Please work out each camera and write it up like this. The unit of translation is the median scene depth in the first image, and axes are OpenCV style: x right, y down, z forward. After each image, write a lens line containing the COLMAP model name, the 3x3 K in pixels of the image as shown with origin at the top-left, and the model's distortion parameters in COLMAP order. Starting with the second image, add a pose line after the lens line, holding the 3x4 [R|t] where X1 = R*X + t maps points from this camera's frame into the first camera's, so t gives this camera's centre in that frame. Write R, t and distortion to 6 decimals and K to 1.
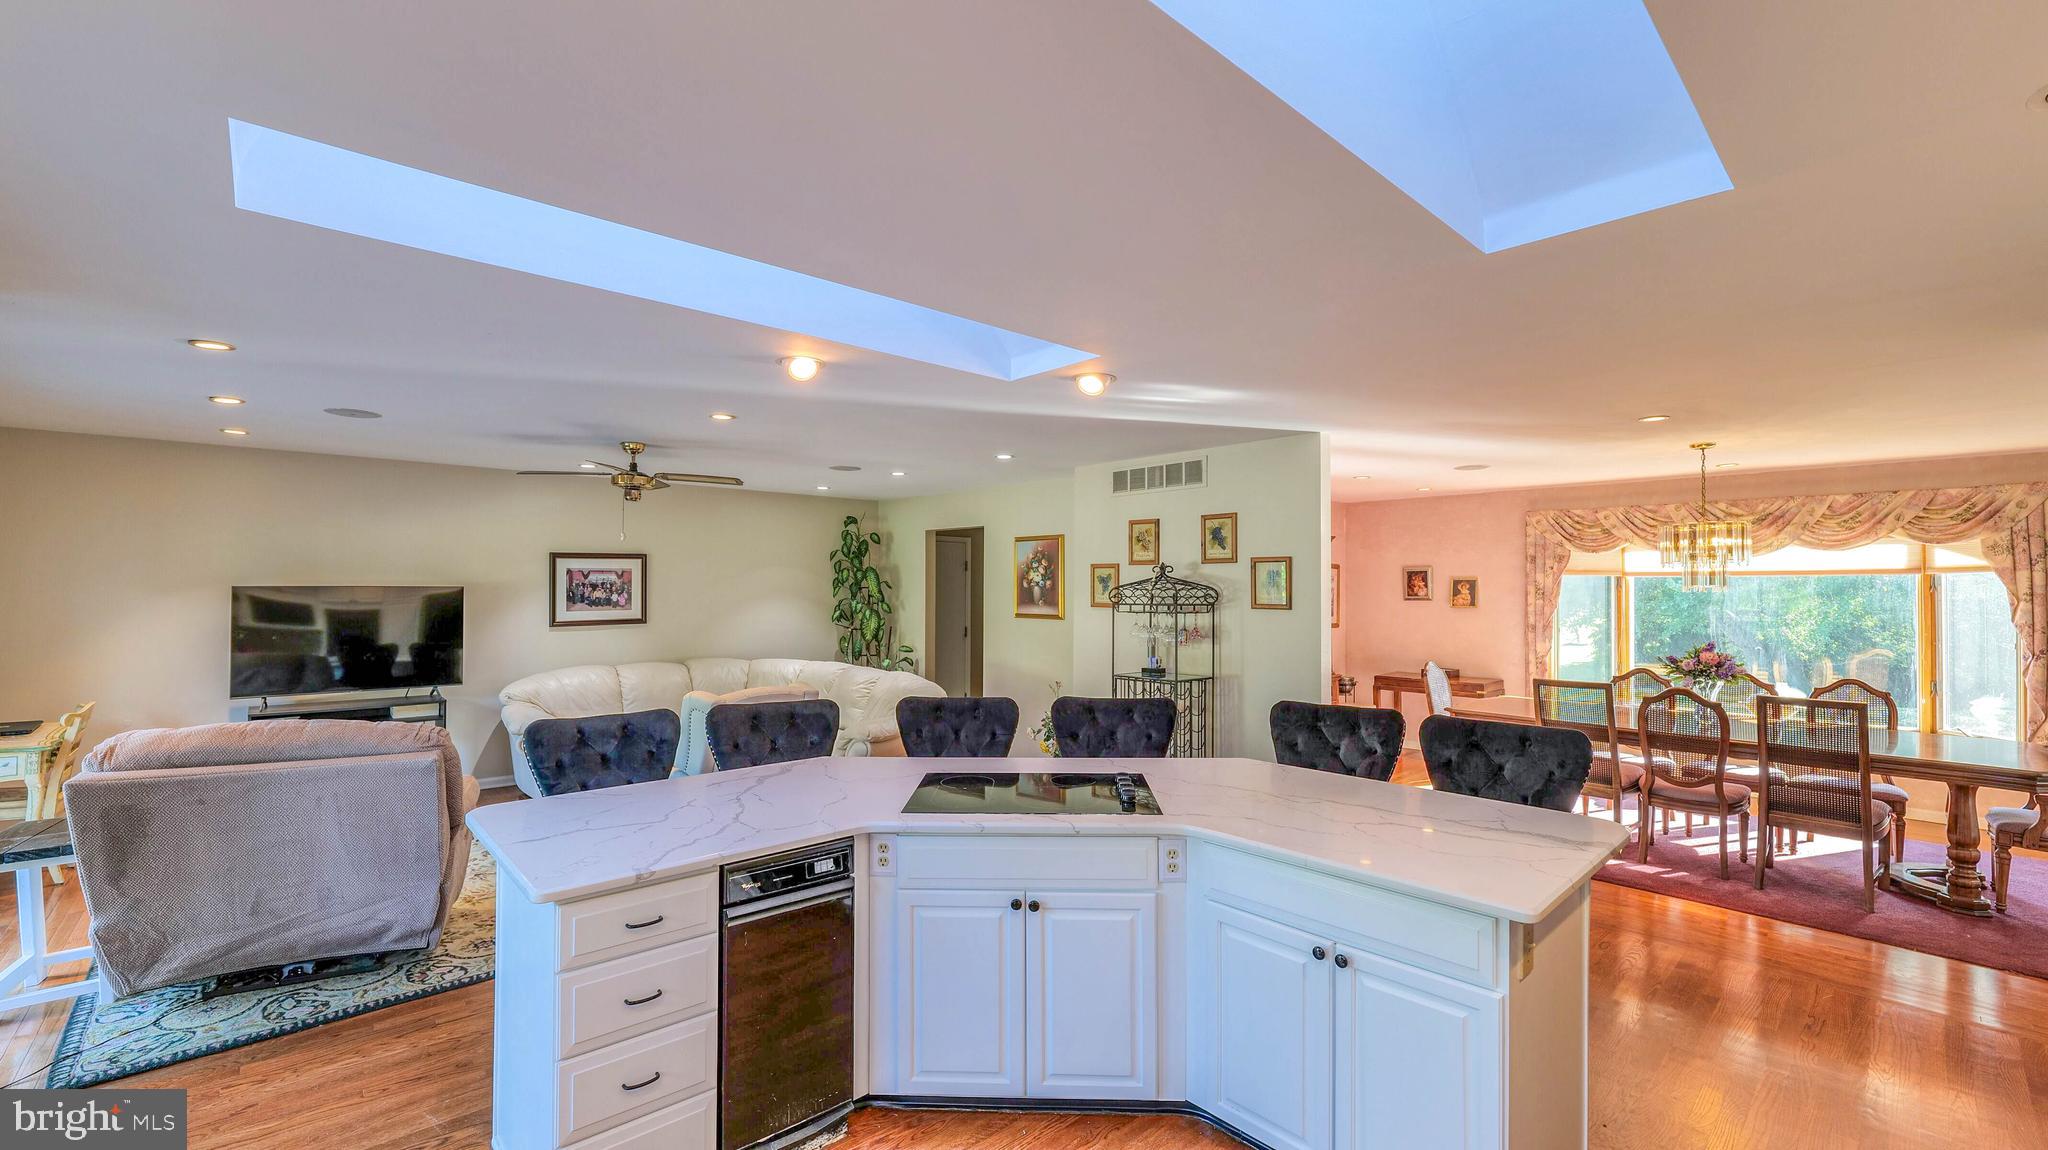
lens RADIAL K [[834.6, 0, 1017.0], [0, 834.6, 572.6], [0, 0, 1]] dist [-0.010499, 0.000467]
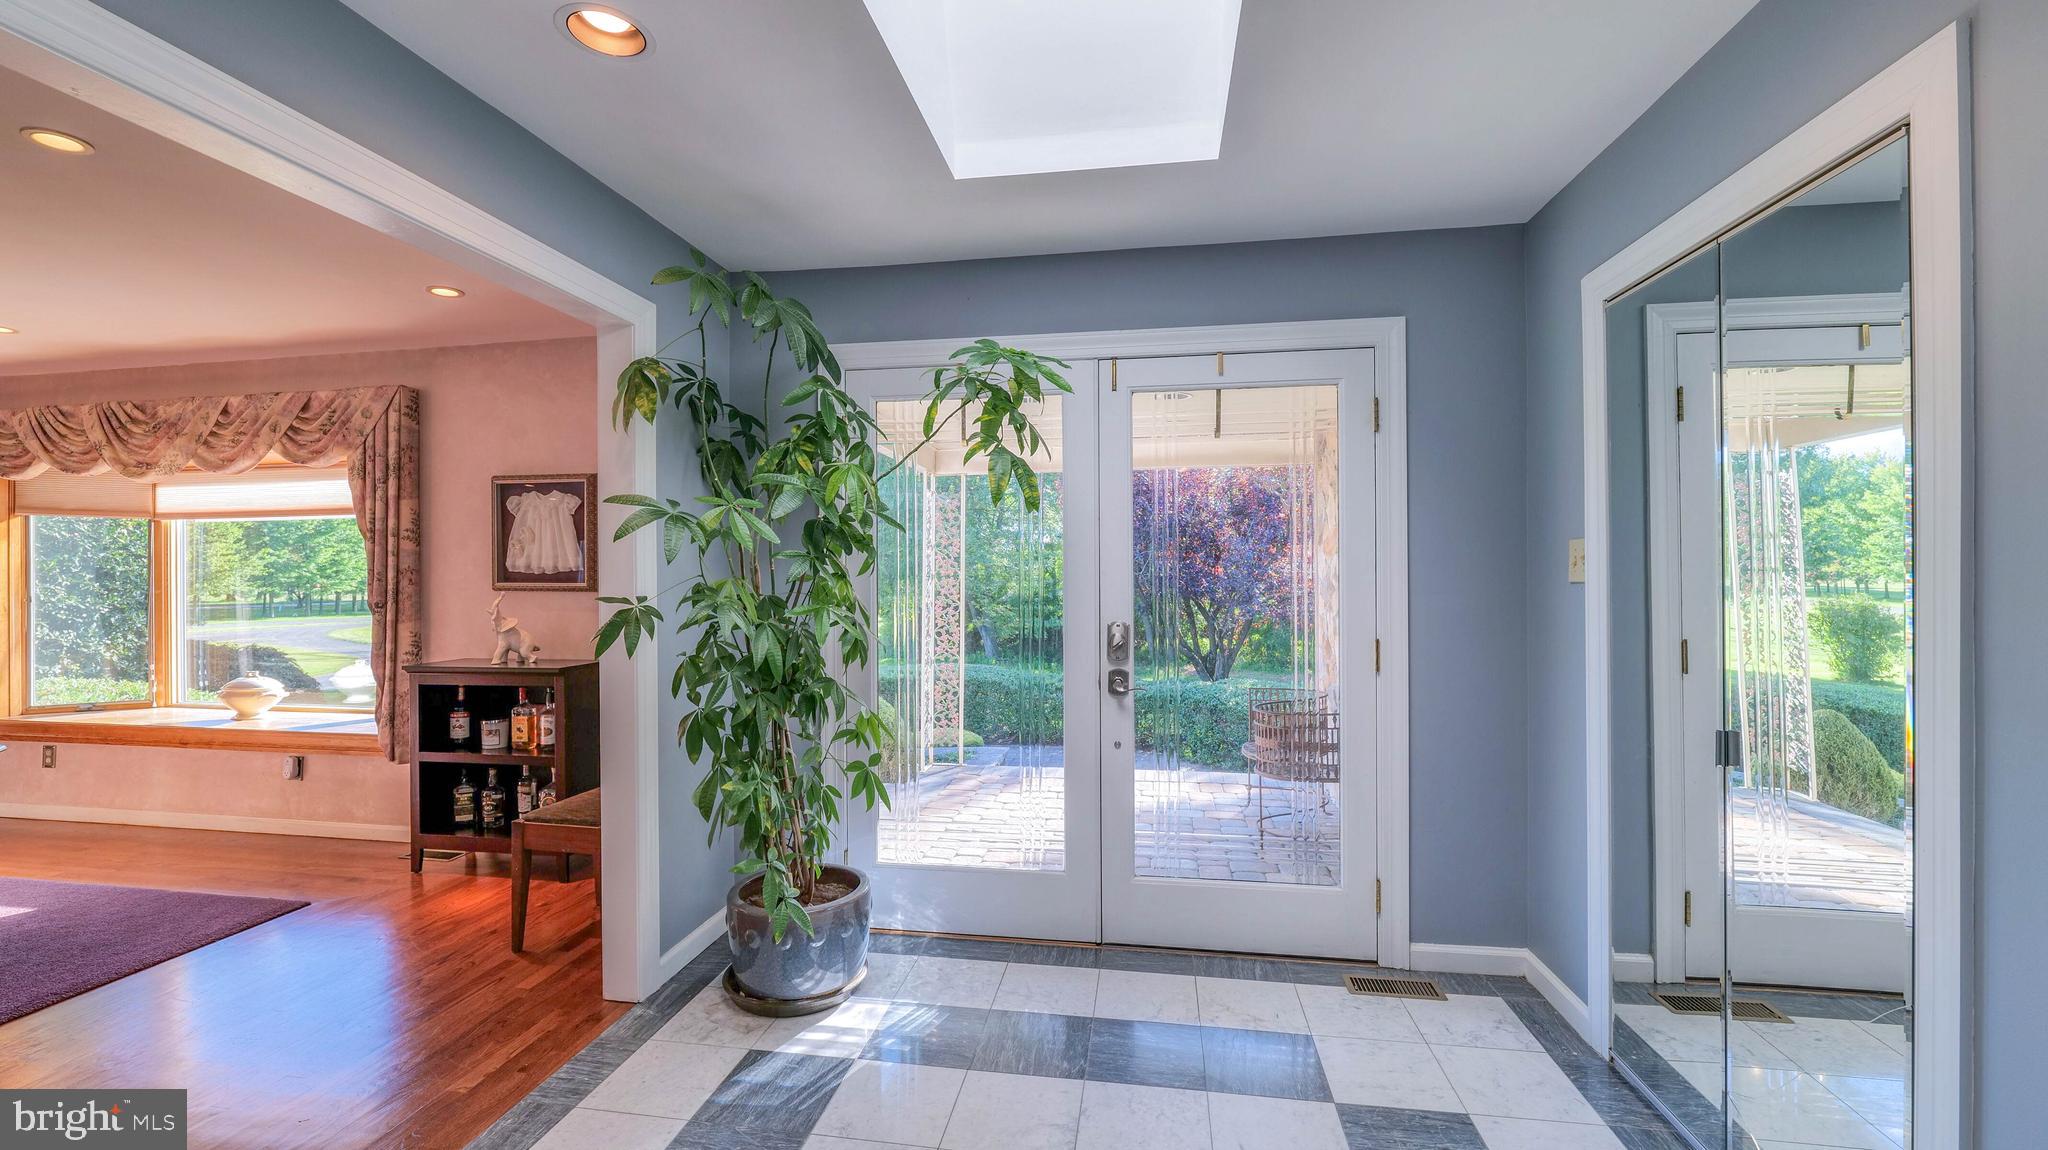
lens RADIAL K [[834.6, 0, 1011.4], [0, 834.6, 574.7], [0, 0, 1]] dist [-0.010499, 0.000467]
pose [[0.790062, -0.008208, 0.612972, 1.071782], [-0.000990, 0.999892, 0.014666, 0.048973], [-0.613026, -0.012194, 0.789968, 0.018703]]
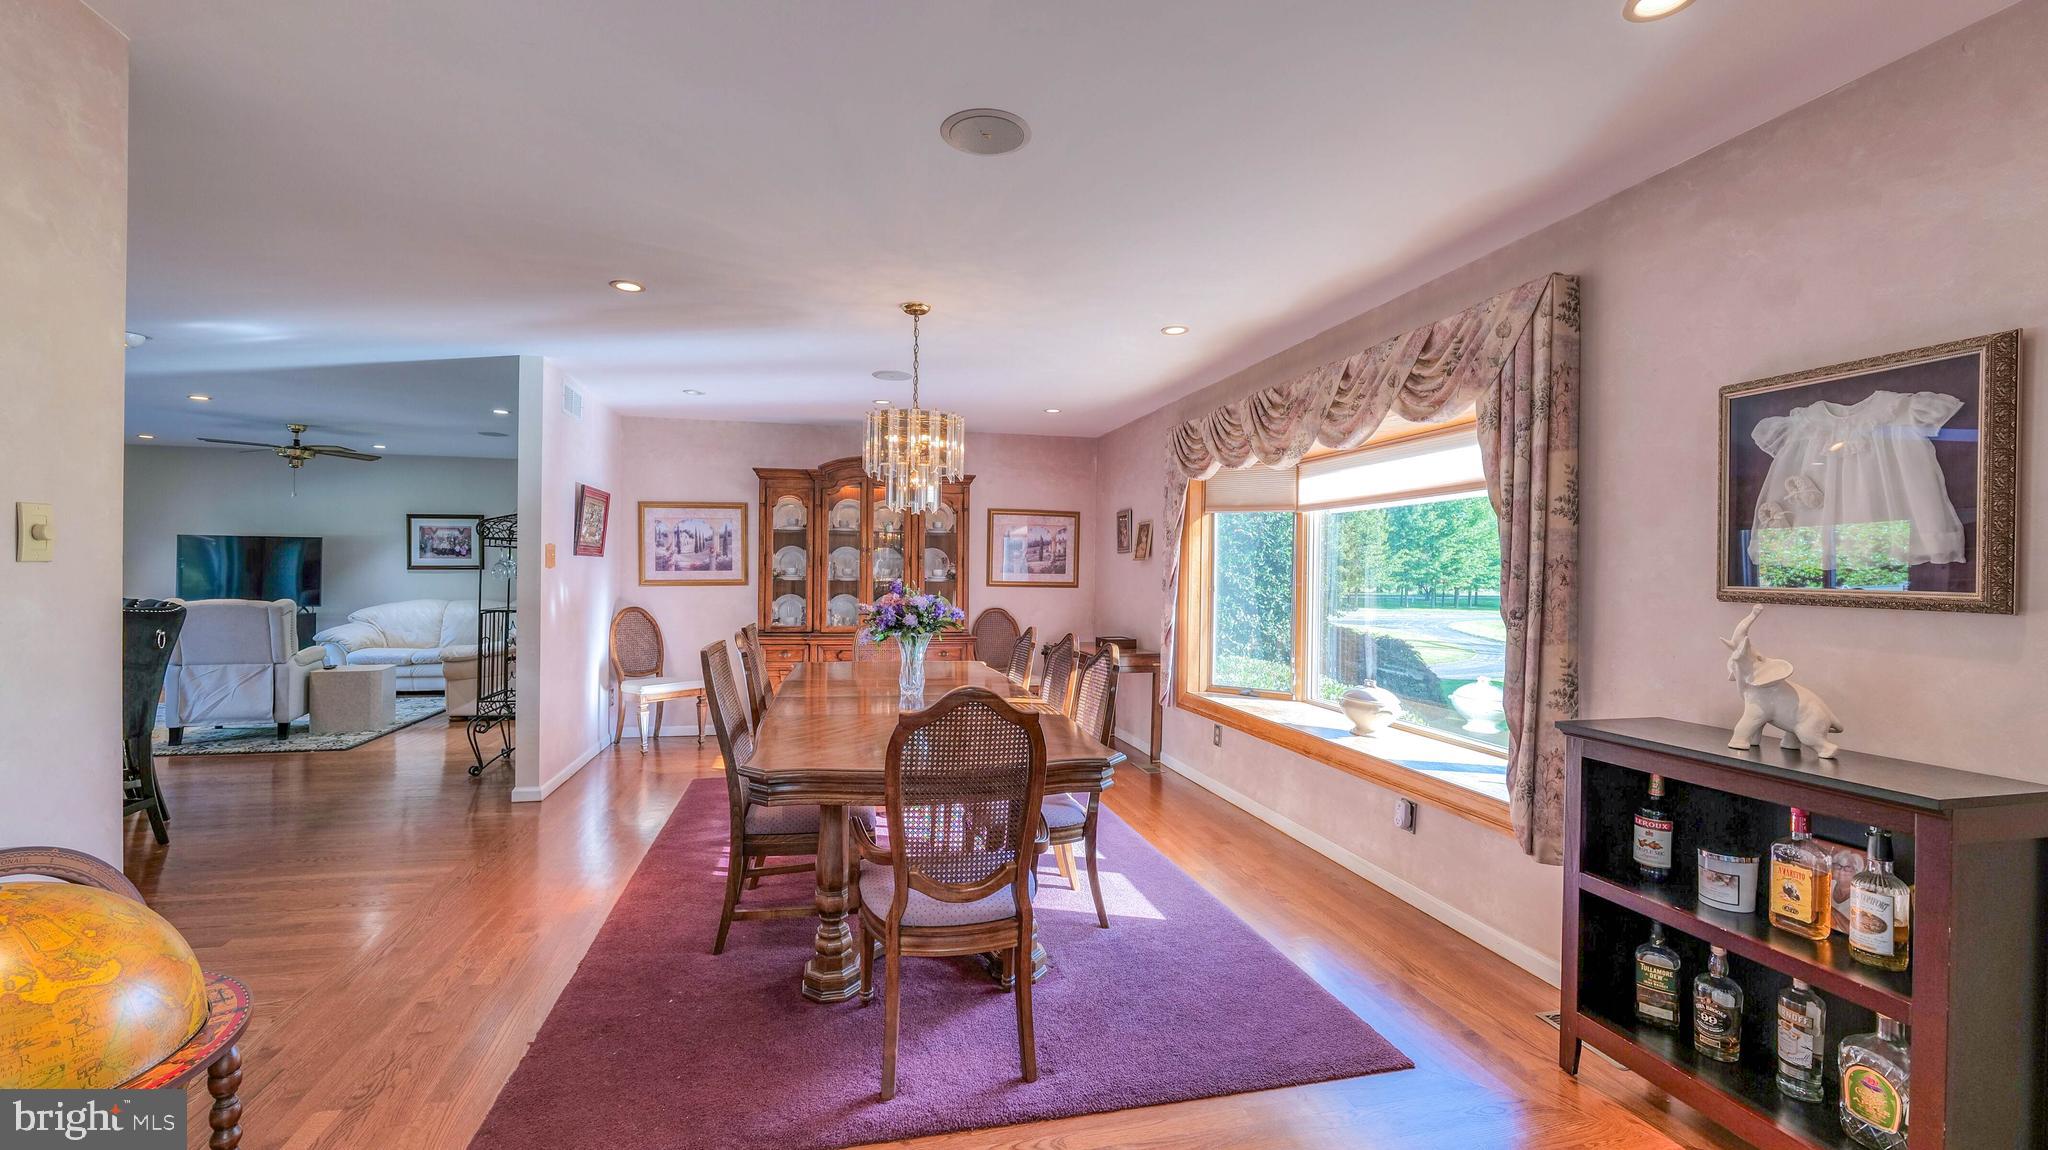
lens RADIAL K [[834.6, 0, 1016.5], [0, 834.6, 572.4], [0, 0, 1]] dist [-0.010499, 0.000467]
pose [[0.873254, 0.008214, -0.487195, 1.061744], [-0.001213, 0.999891, 0.014684, 0.055054], [0.487263, -0.012231, 0.873170, 0.344230]]
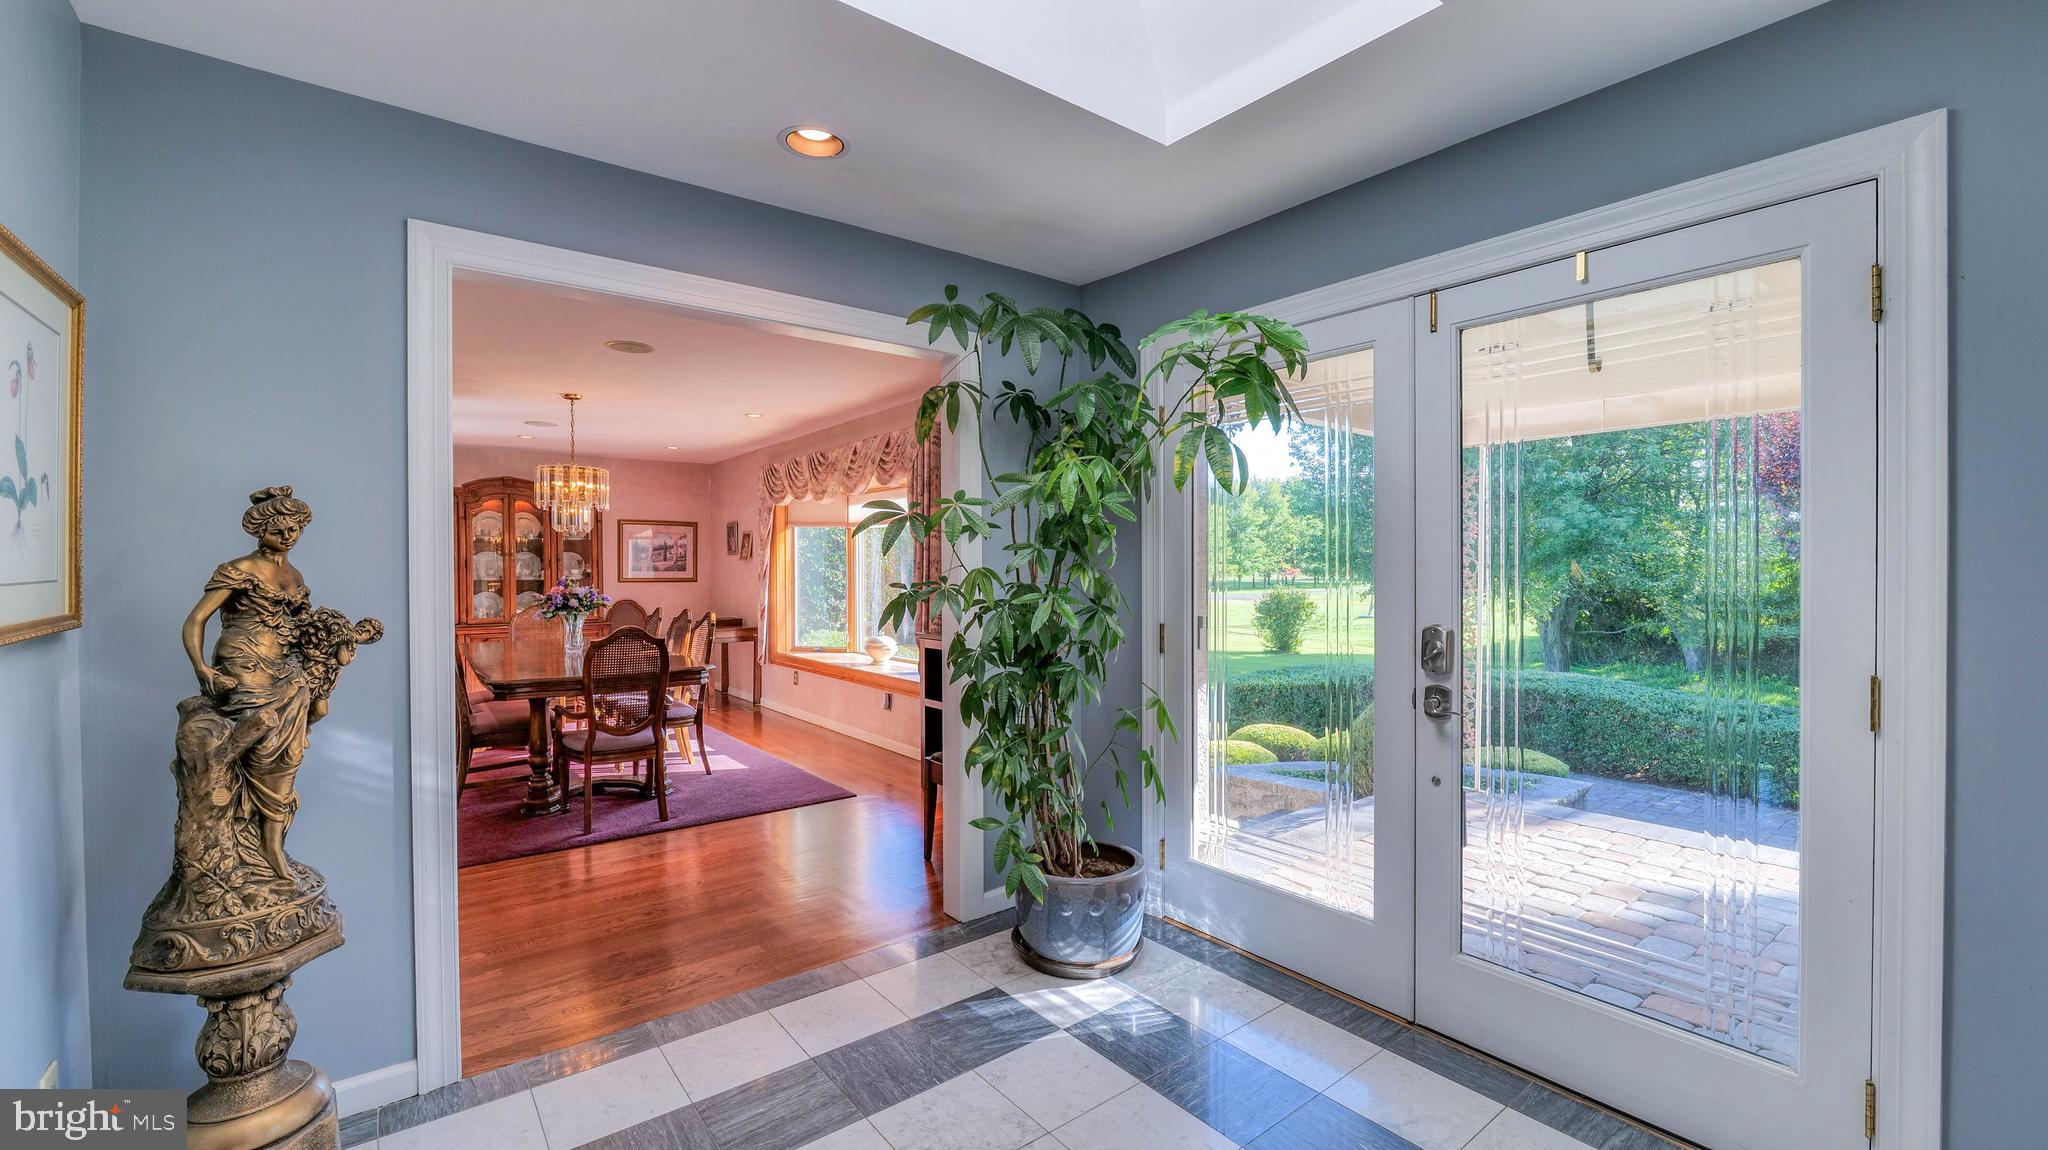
lens RADIAL K [[834.6, 0, 1011.2], [0, 834.6, 573.3], [0, 0, 1]] dist [-0.010499, 0.000467]
pose [[0.996298, -0.006991, -0.085683, 1.257286], [0.008988, 0.999696, 0.022939, 0.049103], [0.085496, -0.023625, 0.996058, -0.032379]]
